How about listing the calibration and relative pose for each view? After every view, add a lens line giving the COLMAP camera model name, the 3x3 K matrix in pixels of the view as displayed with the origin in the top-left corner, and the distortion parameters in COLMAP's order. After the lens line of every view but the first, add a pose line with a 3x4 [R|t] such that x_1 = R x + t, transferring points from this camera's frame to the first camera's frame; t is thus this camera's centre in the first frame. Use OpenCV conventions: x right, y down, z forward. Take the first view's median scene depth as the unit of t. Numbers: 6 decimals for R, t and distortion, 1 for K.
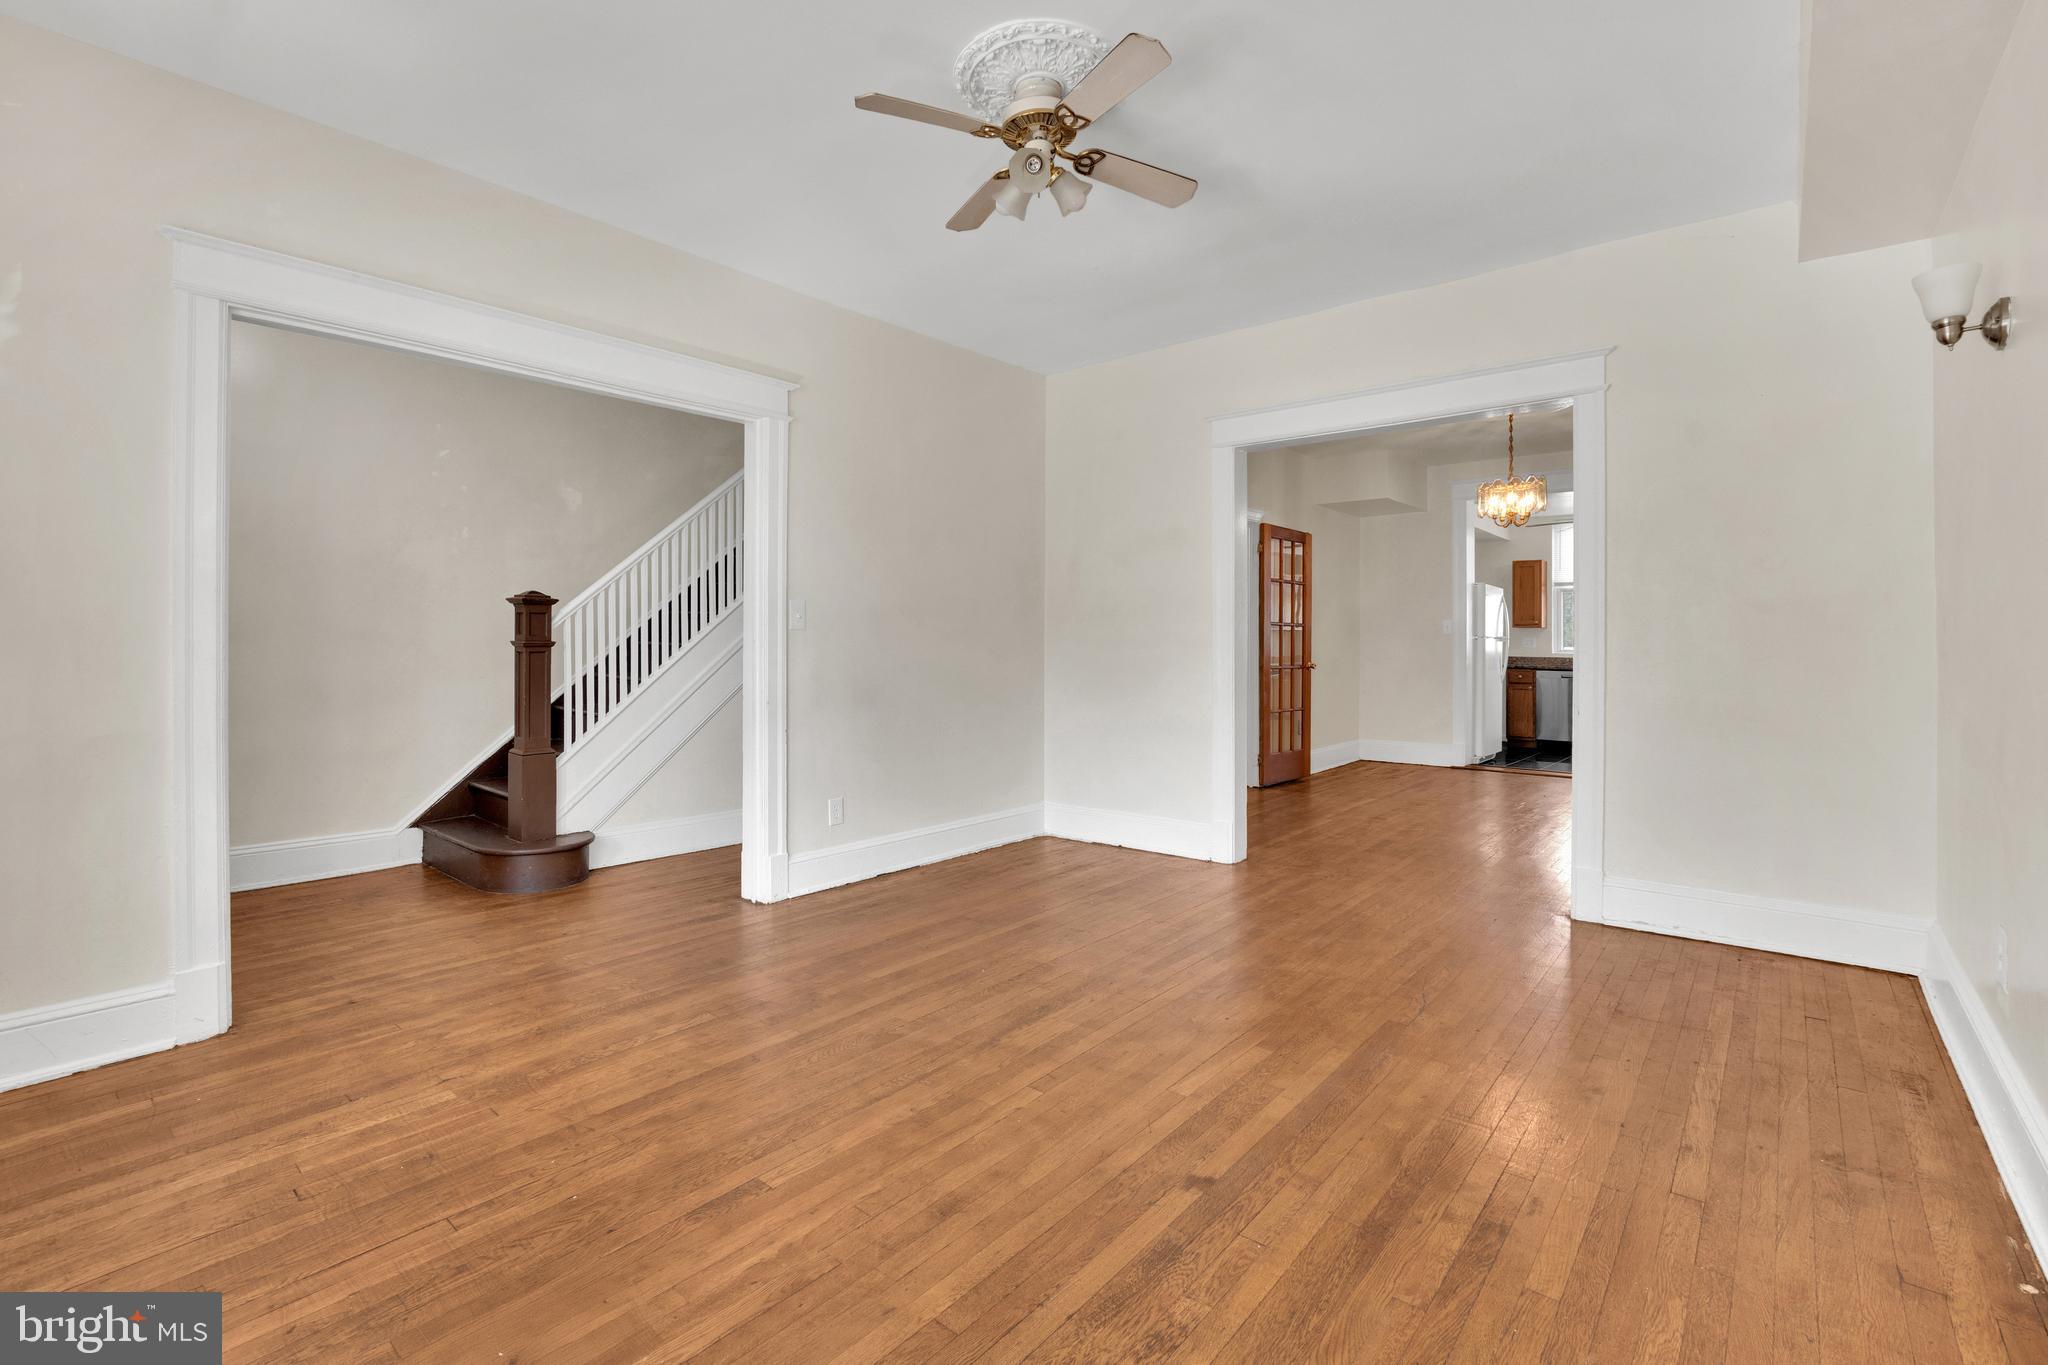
lens RADIAL K [[909.1, 0, 995.8], [0, 909.1, 647.7], [0, 0, 1]] dist [-0.031798, 0.003075]
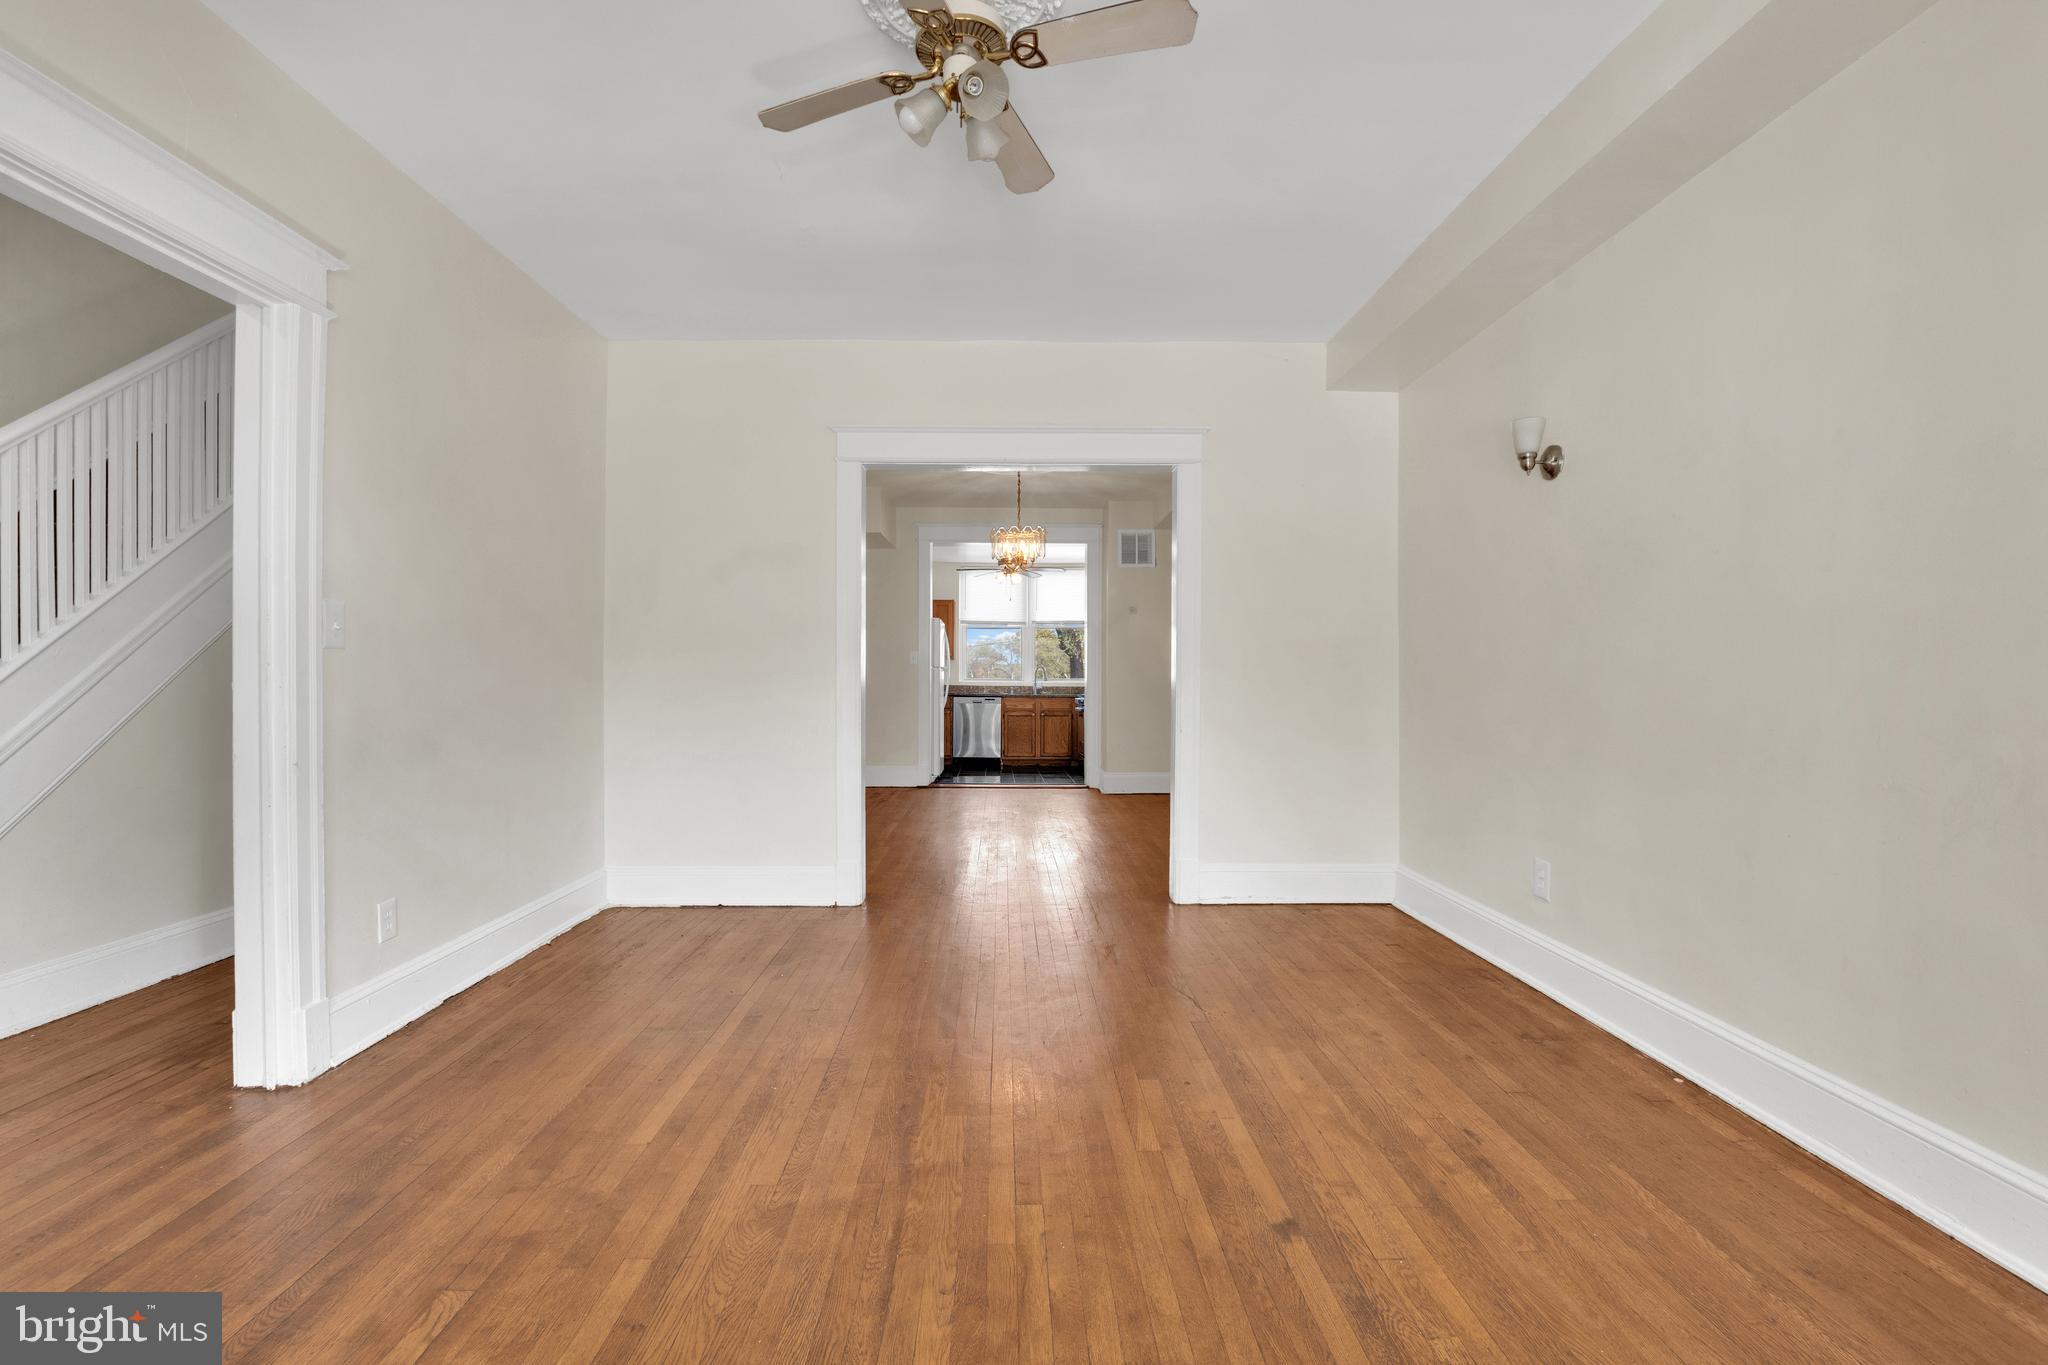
lens RADIAL K [[909.1, 0, 1021.5], [0, 909.1, 684.4], [0, 0, 1]] dist [-0.031798, 0.003075]
pose [[0.749229, -0.005216, 0.662290, -0.446522], [0.000301, 0.999972, 0.007534, 0.002832], [-0.662311, -0.005445, 0.749209, 0.338015]]
